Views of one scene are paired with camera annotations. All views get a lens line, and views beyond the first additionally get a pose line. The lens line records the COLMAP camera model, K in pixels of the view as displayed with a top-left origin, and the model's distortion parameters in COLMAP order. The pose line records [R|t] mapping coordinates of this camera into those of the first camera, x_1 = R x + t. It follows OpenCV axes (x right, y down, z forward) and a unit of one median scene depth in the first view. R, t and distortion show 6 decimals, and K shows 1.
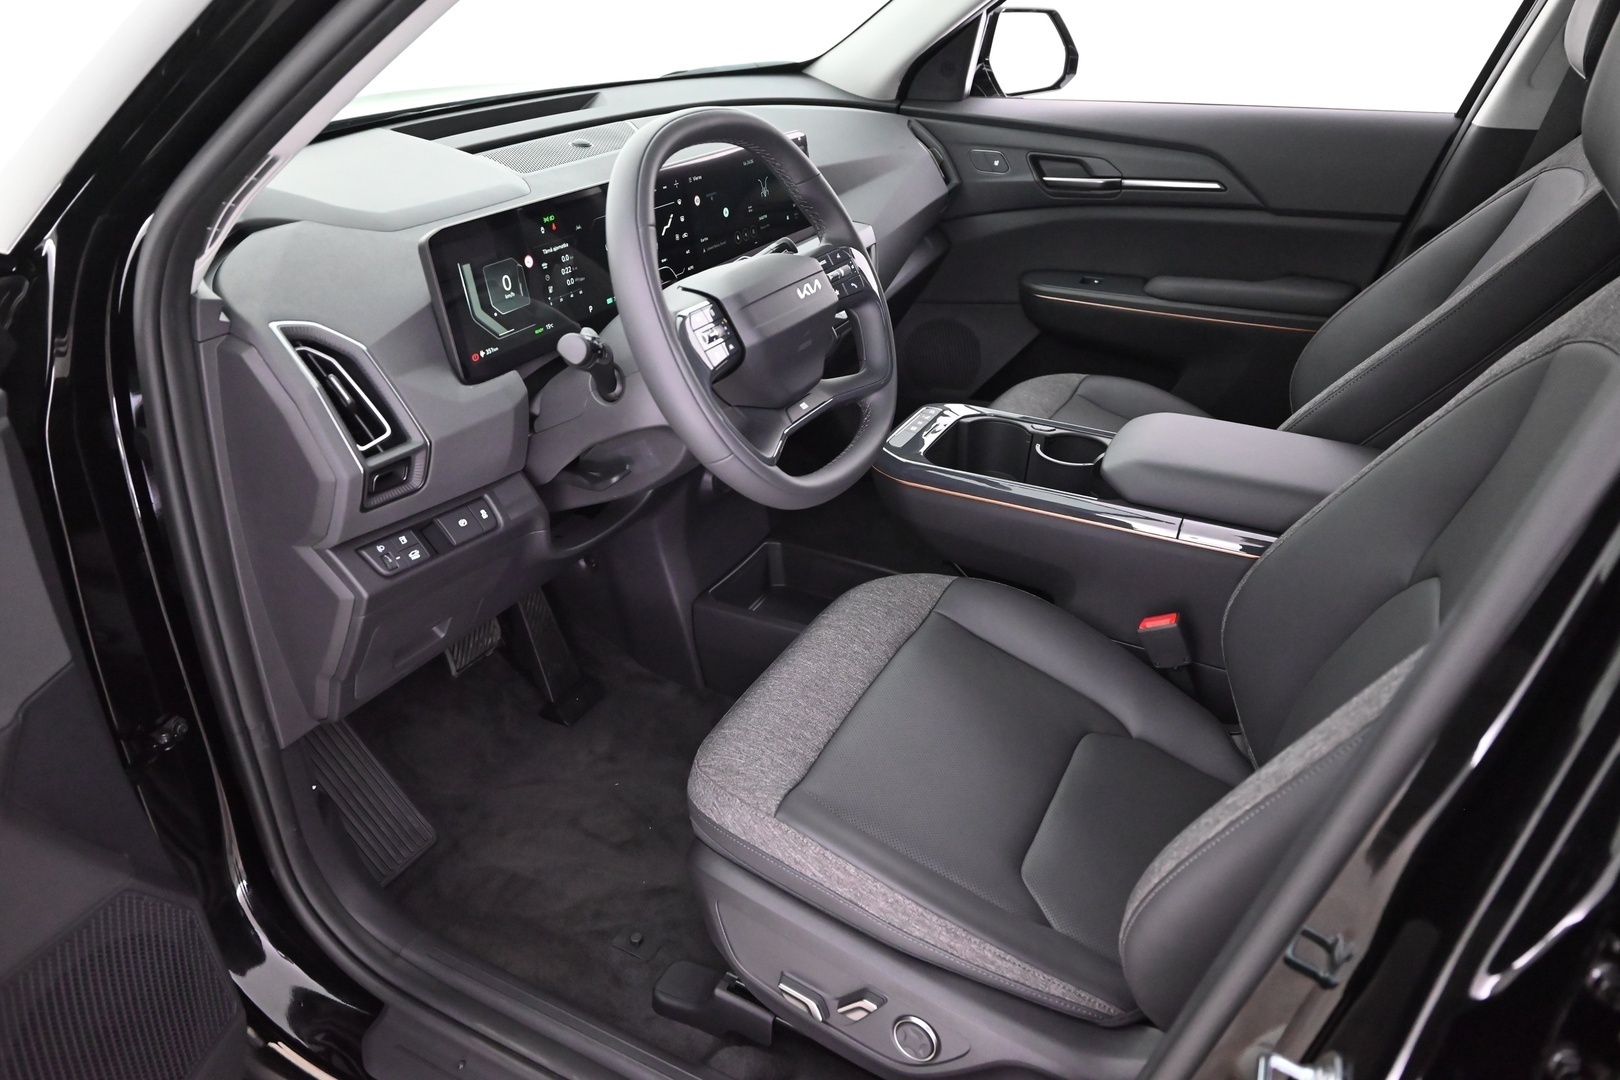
lens RADIAL K [[1084.6, 0, 812.2], [0, 1084.6, 533.2], [0, 0, 1]] dist [0.003407, -0.003313]
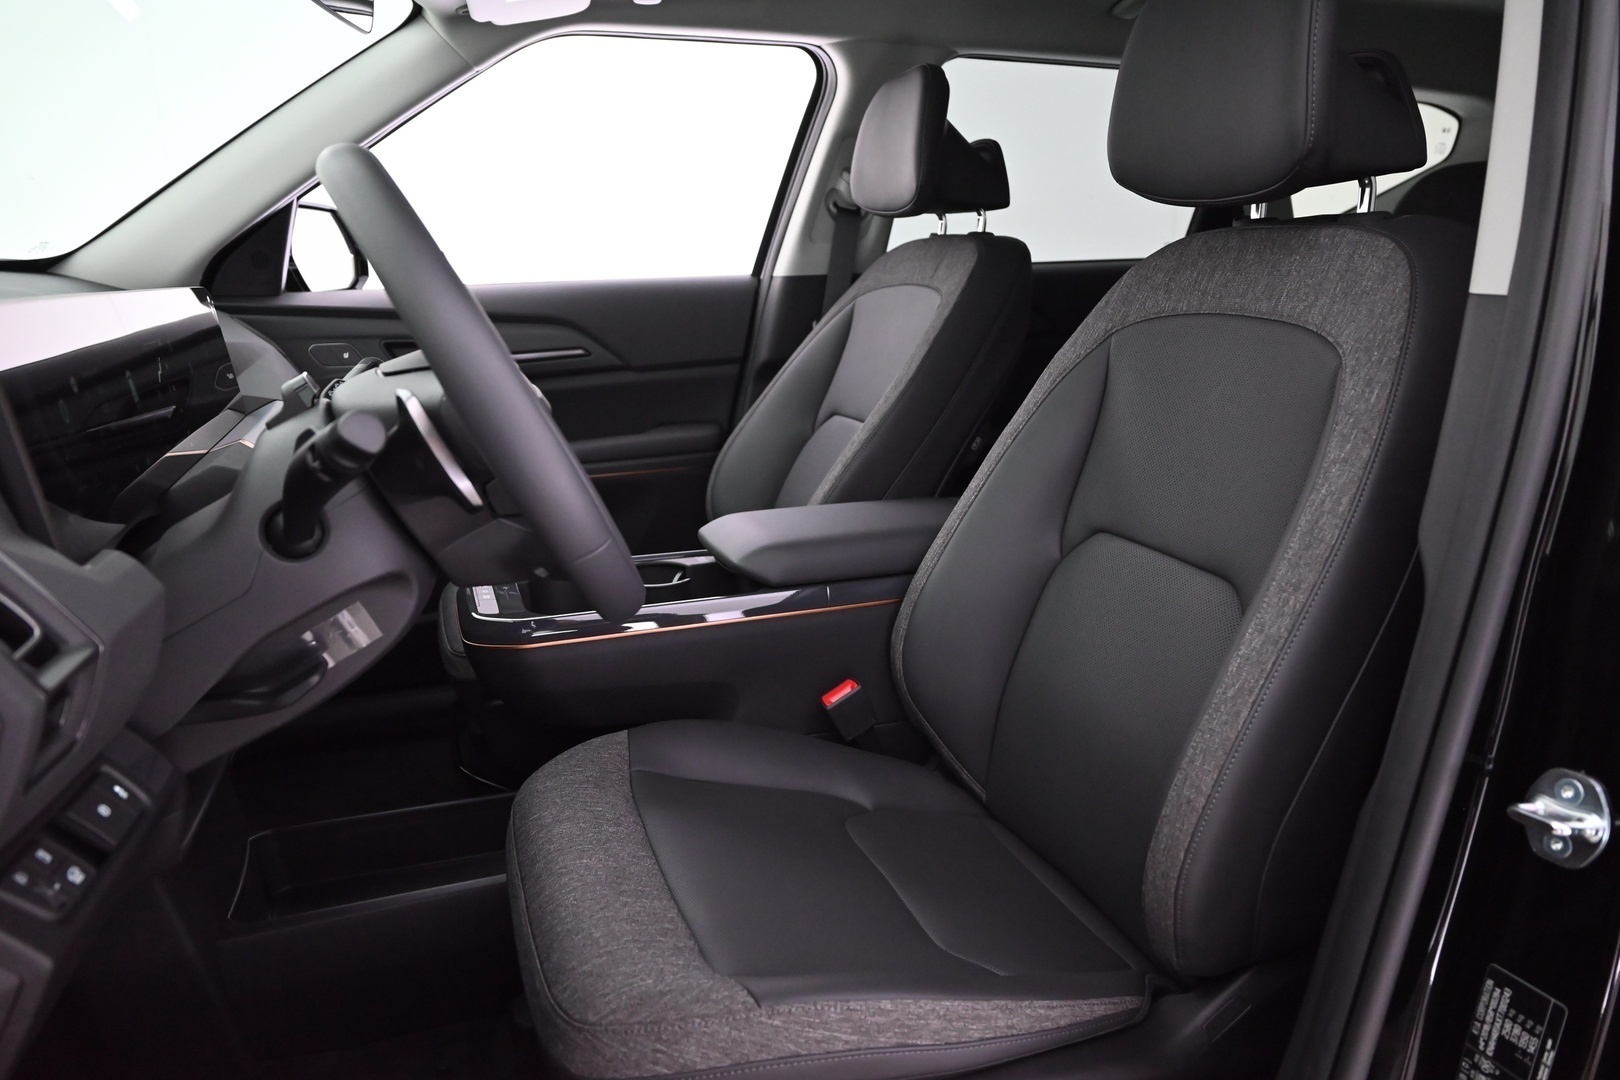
lens RADIAL K [[1084.6, 0, 812.1], [0, 1084.6, 546.5], [0, 0, 1]] dist [0.003407, -0.003313]
pose [[0.684717, -0.195914, 0.701983, -0.434034], [0.356595, 0.930082, -0.088251, 0.042934], [-0.635612, 0.310750, 0.706705, 0.326373]]
